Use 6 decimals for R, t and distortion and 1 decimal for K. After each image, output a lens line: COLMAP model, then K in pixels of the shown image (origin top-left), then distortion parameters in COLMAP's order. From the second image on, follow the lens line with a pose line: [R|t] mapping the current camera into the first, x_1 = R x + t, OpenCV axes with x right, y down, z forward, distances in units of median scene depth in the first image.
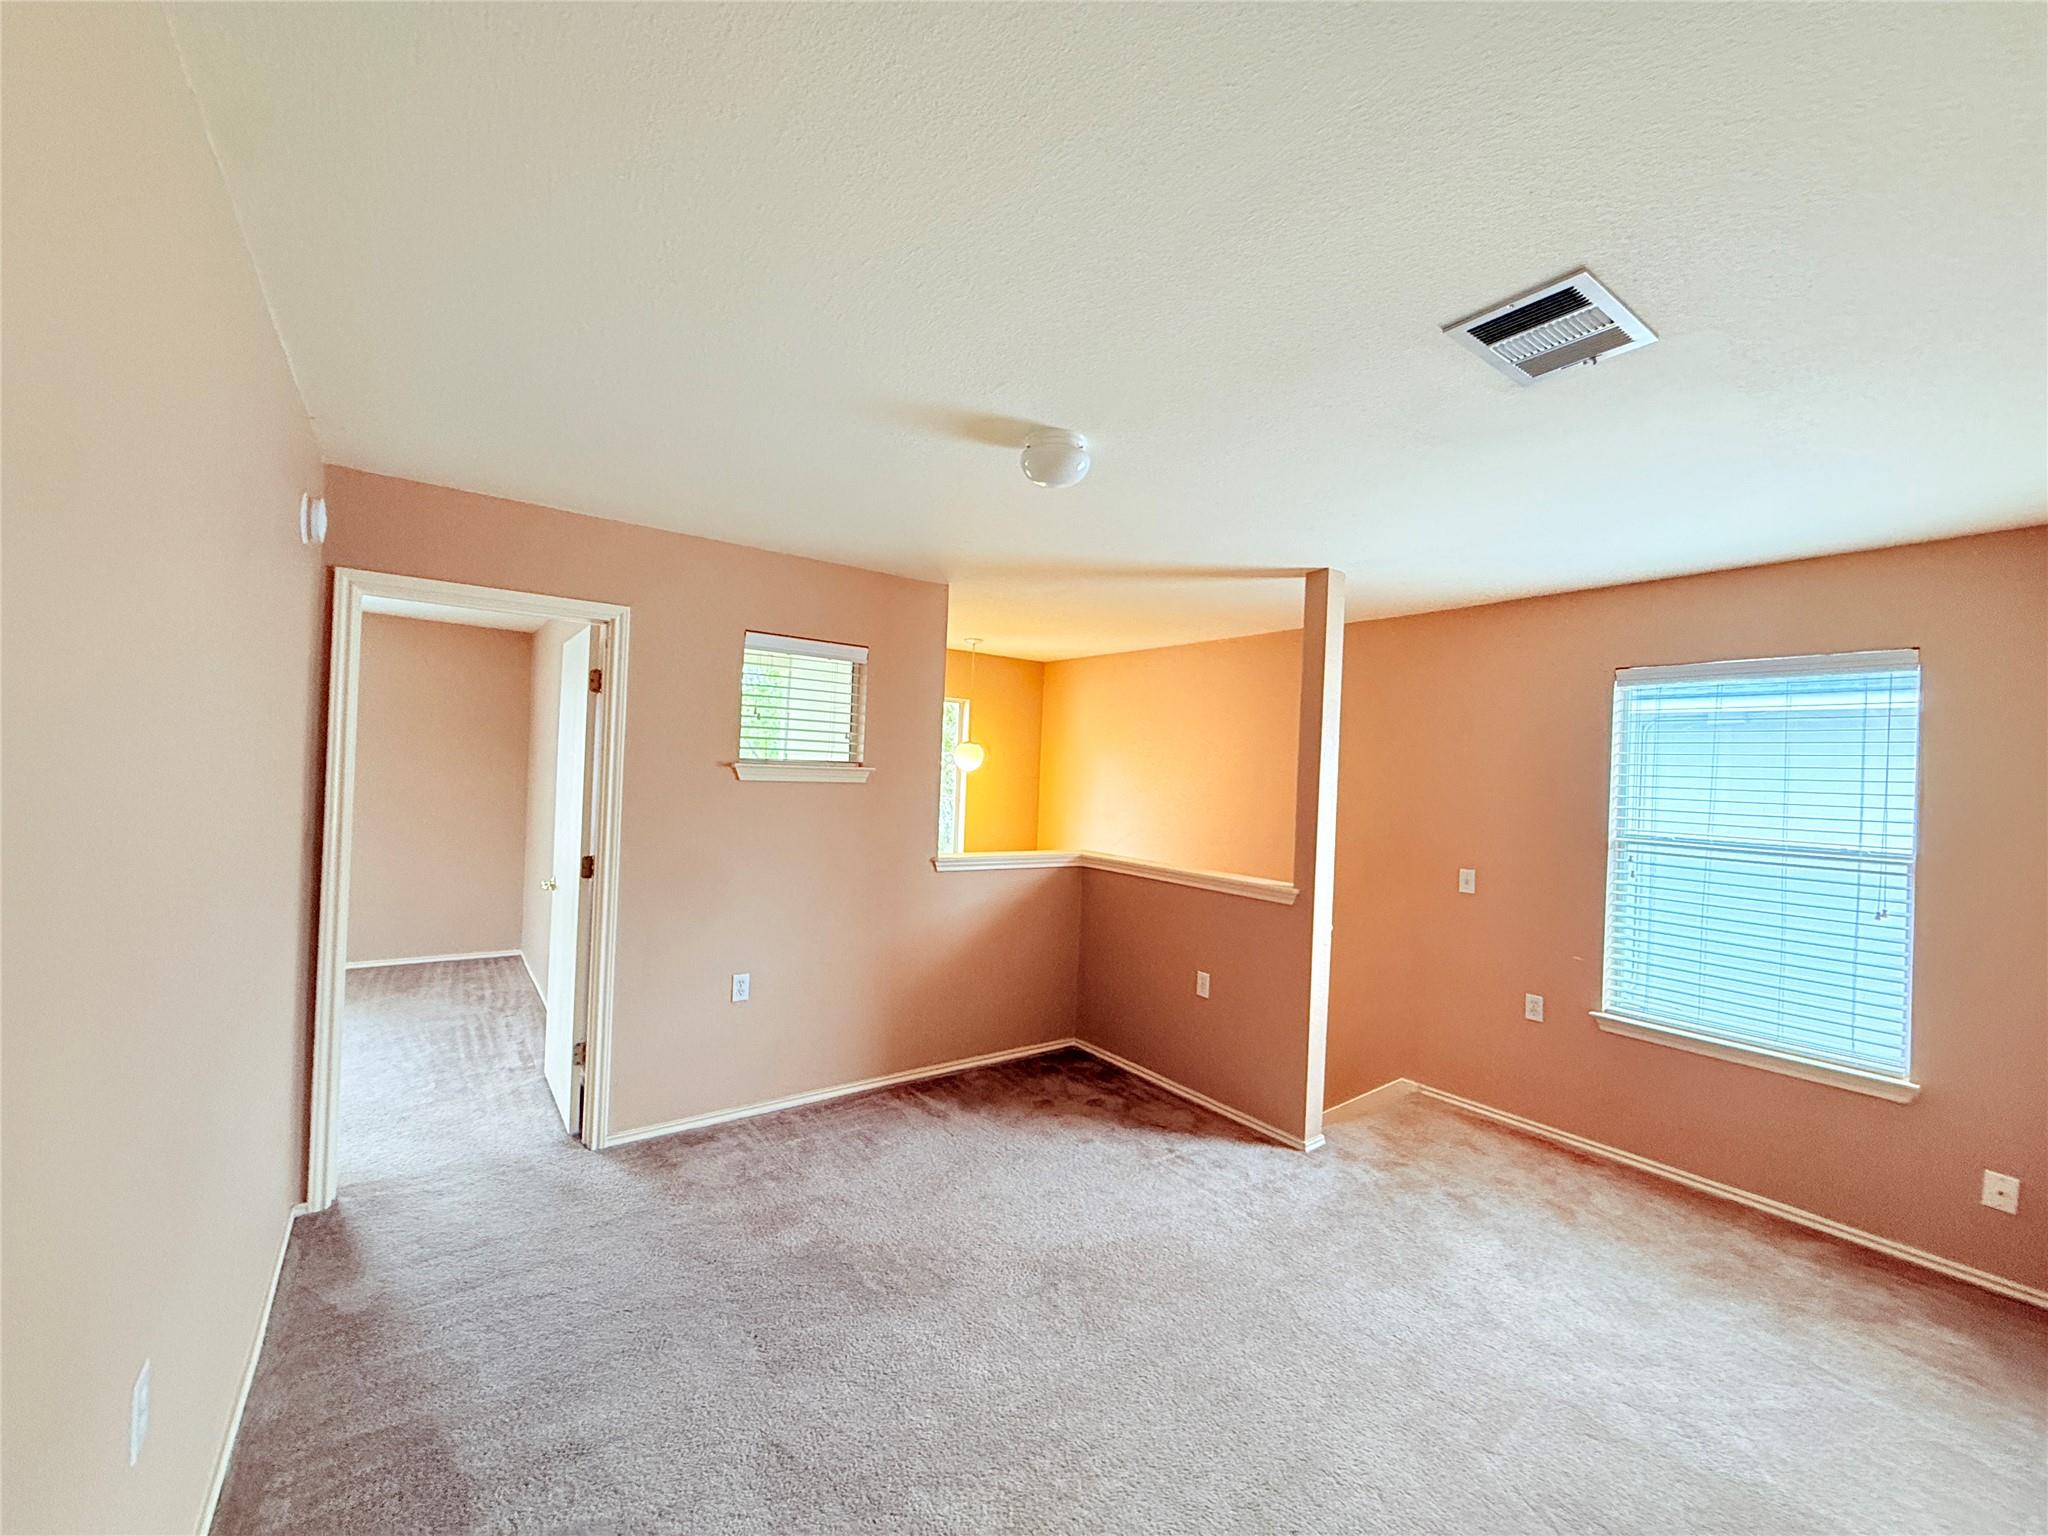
lens RADIAL K [[817.5, 0, 1017.4], [0, 817.5, 767.1], [0, 0, 1]] dist [0.000972, -0.000334]
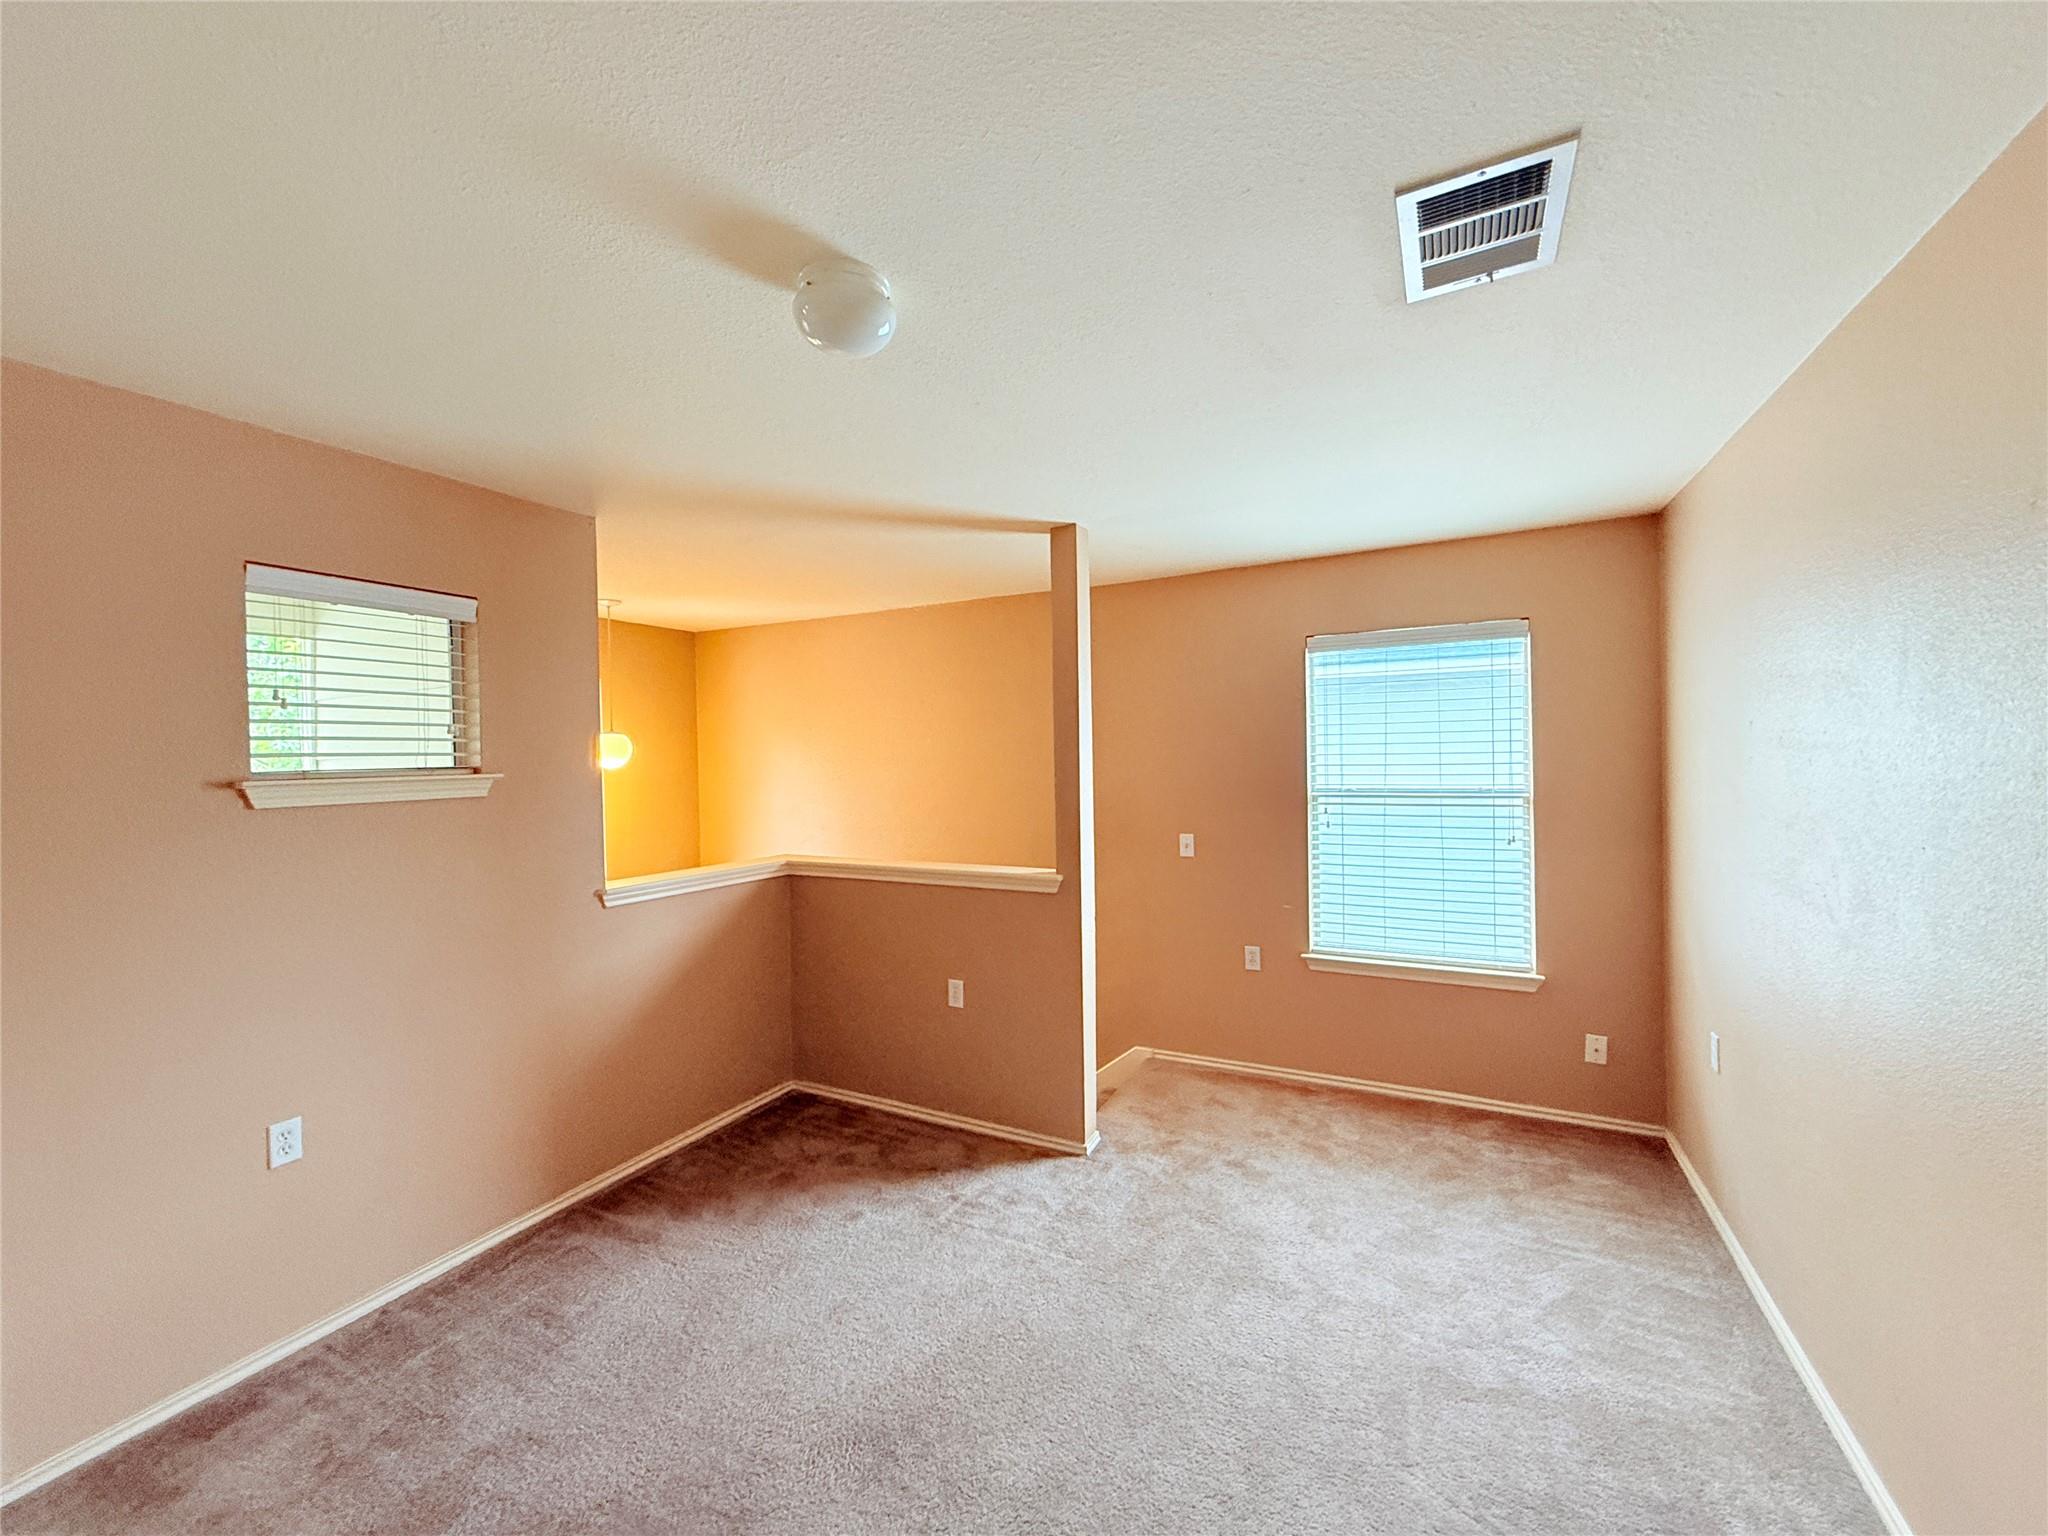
lens RADIAL K [[817.5, 0, 1019.1], [0, 817.5, 768.8], [0, 0, 1]] dist [0.000972, -0.000334]
pose [[0.894110, -0.063671, 0.443298, -0.101302], [0.052569, 0.997920, 0.037302, -0.006761], [-0.444751, -0.010048, 0.895598, 0.207478]]
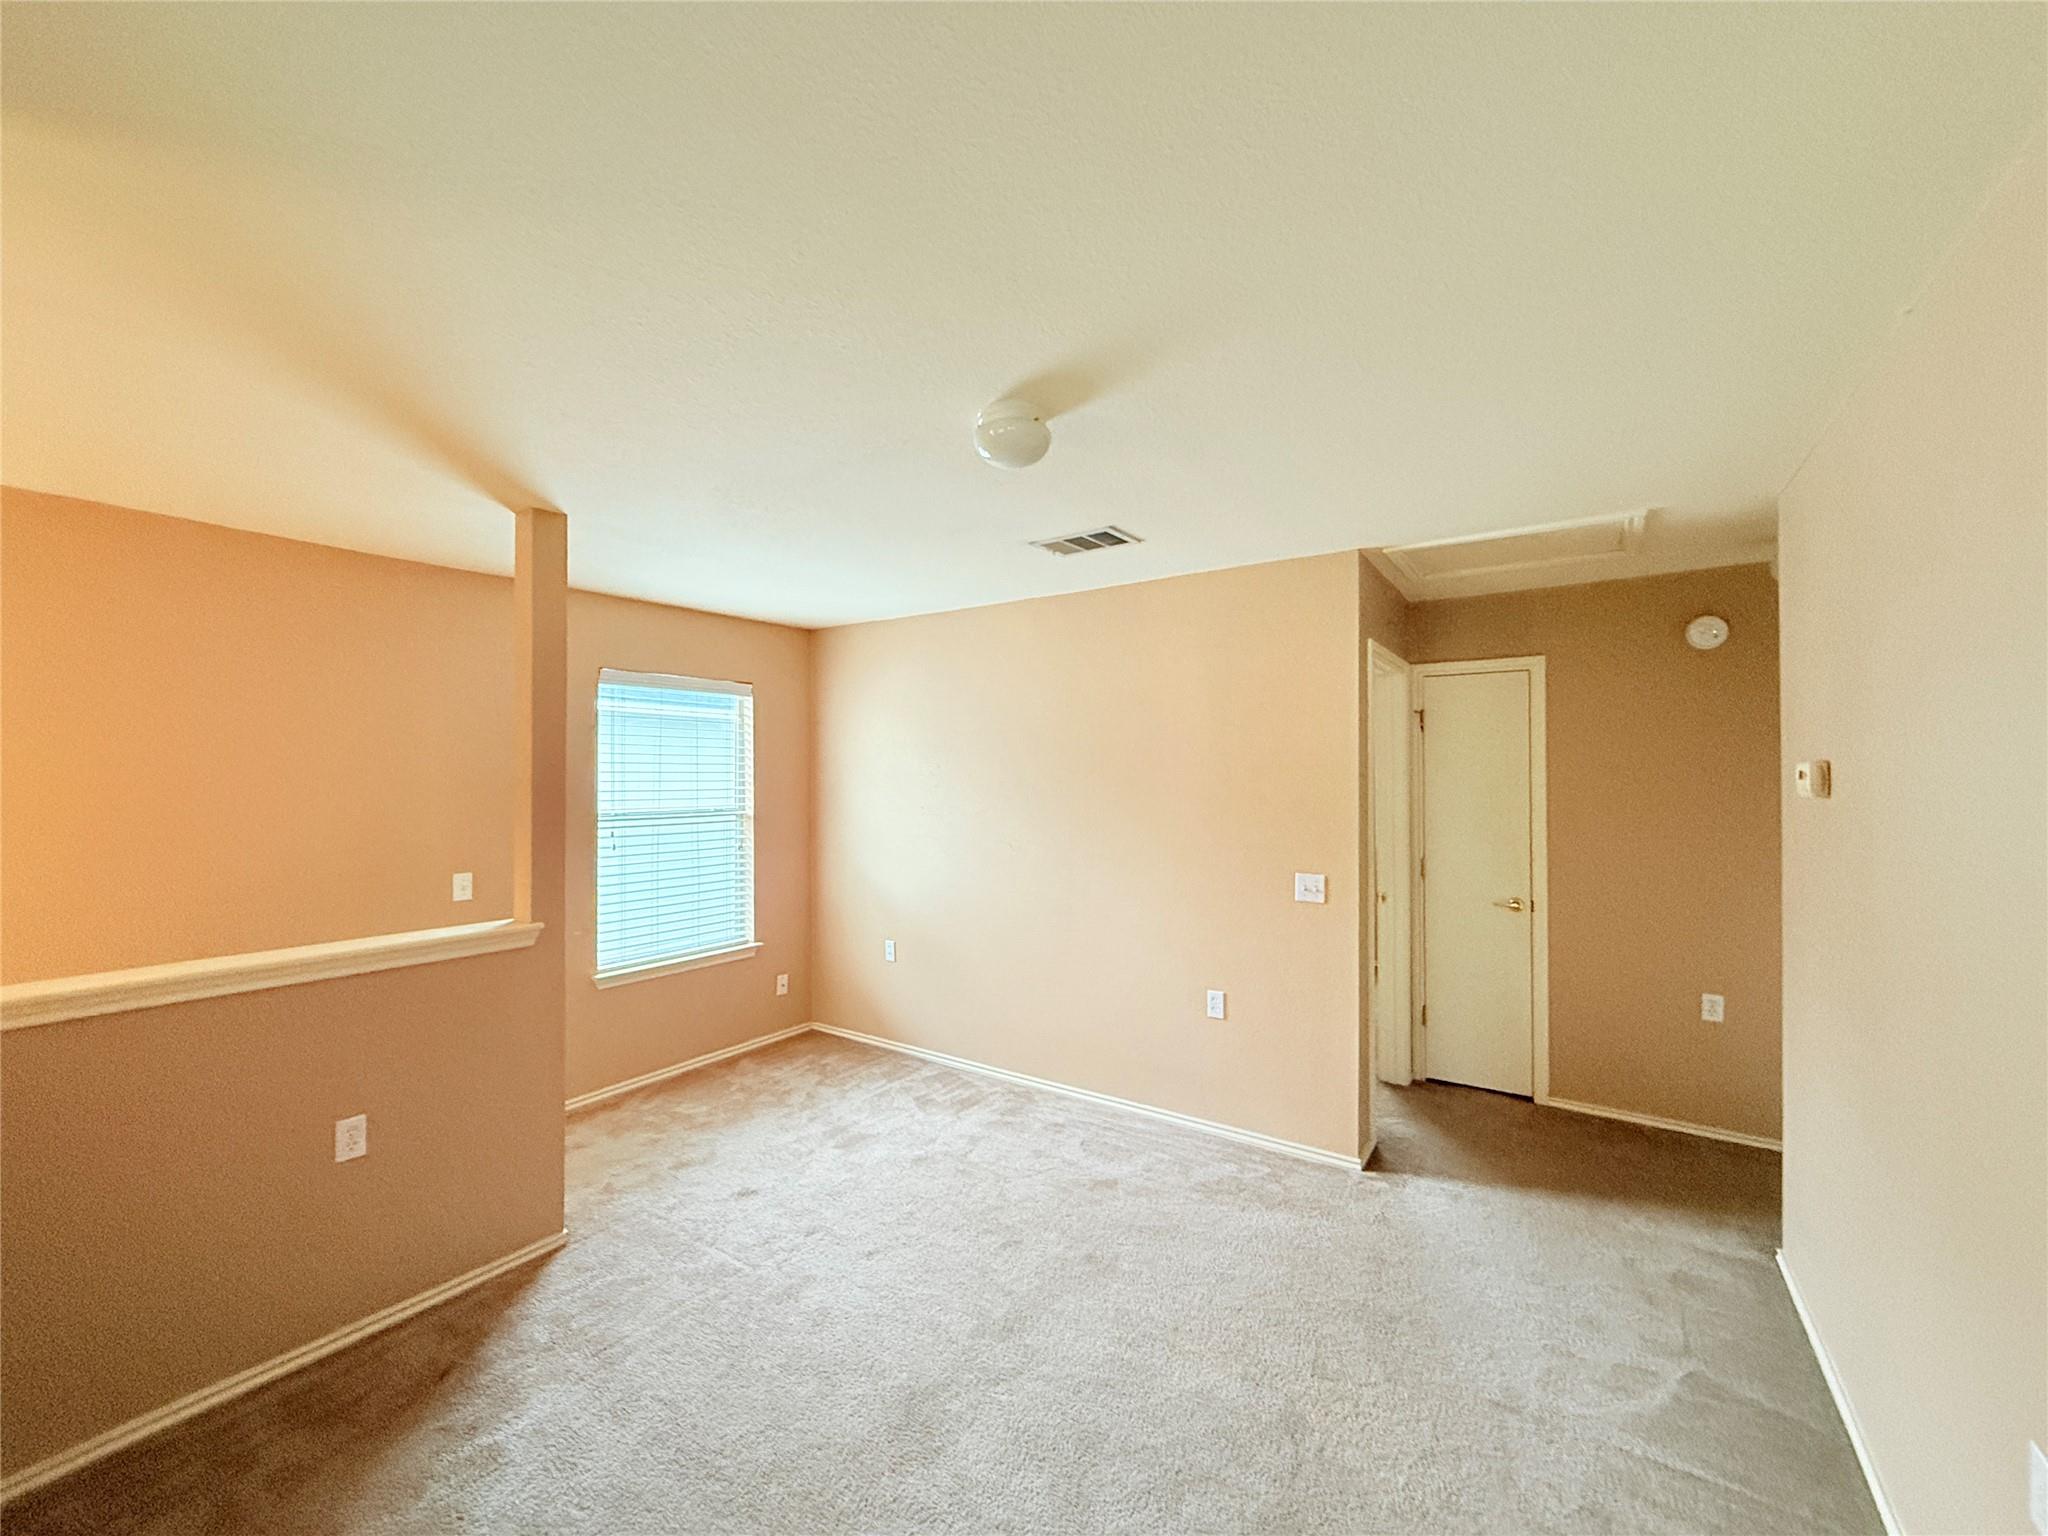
lens RADIAL K [[817.5, 0, 1022.7], [0, 817.5, 767.7], [0, 0, 1]] dist [0.000972, -0.000334]
pose [[-0.328123, -0.035438, 0.943970, -0.544536], [-0.018533, 0.999345, 0.031074, -0.030246], [-0.944453, -0.007298, -0.328565, 0.851249]]
